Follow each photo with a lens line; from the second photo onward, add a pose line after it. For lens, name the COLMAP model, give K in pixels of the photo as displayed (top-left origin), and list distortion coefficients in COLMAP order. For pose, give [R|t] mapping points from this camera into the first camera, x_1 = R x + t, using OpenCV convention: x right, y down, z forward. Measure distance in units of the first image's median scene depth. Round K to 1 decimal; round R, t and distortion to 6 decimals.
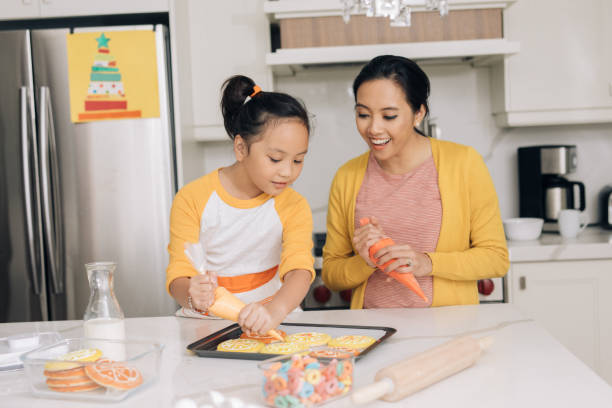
lens RADIAL K [[857.9, 0, 301.5], [0, 857.9, 205.1], [0, 0, 1]] dist [0.004092, 0.000000]
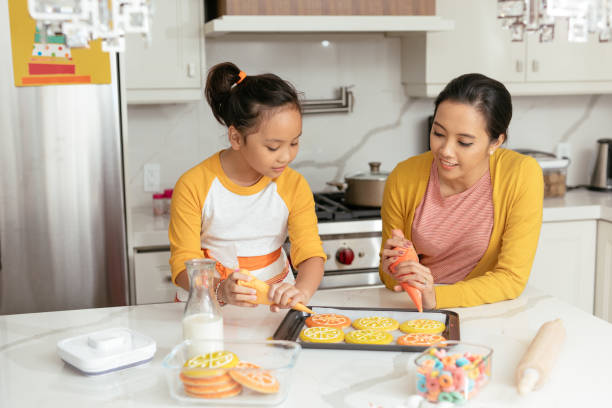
lens RADIAL K [[857.9, 0, 298.5], [0, 857.9, 202.3], [0, 0, 1]] dist [0.004092, 0.000000]
pose [[0.963769, -0.008374, 0.266606, -0.219203], [-0.010438, 0.997558, 0.069064, -0.038561], [-0.266533, -0.069345, 0.961328, 0.017500]]
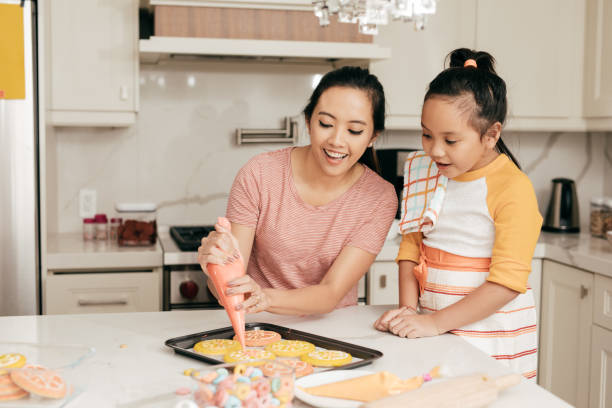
lens RADIAL K [[857.9, 0, 306.4], [0, 857.9, 200.8], [0, 0, 1]] dist [0.004092, 0.000000]
pose [[0.970514, 0.036638, 0.238243, -0.085584], [-0.038369, 0.999260, 0.002632, -0.005544], [-0.237971, -0.011696, 0.971202, 0.016131]]
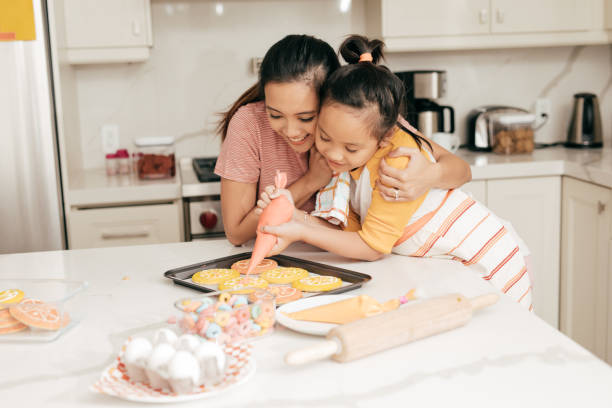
lens RADIAL K [[857.9, 0, 306.7], [0, 857.9, 203.2], [0, 0, 1]] dist [0.004092, 0.000000]
pose [[0.982741, -0.022377, 0.183630, -0.048371], [0.004920, 0.995467, 0.094980, -0.010703], [-0.184923, -0.092437, 0.978396, -0.003199]]
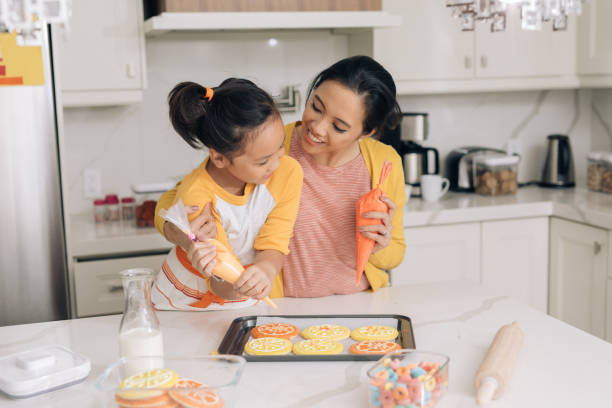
lens RADIAL K [[857.9, 0, 297.9], [0, 857.9, 205.8], [0, 0, 1]] dist [0.004092, 0.000000]
pose [[0.947307, -0.030118, 0.318907, -0.204090], [0.007816, 0.997447, 0.070984, -0.036990], [-0.320231, -0.064751, 0.945124, 0.048715]]
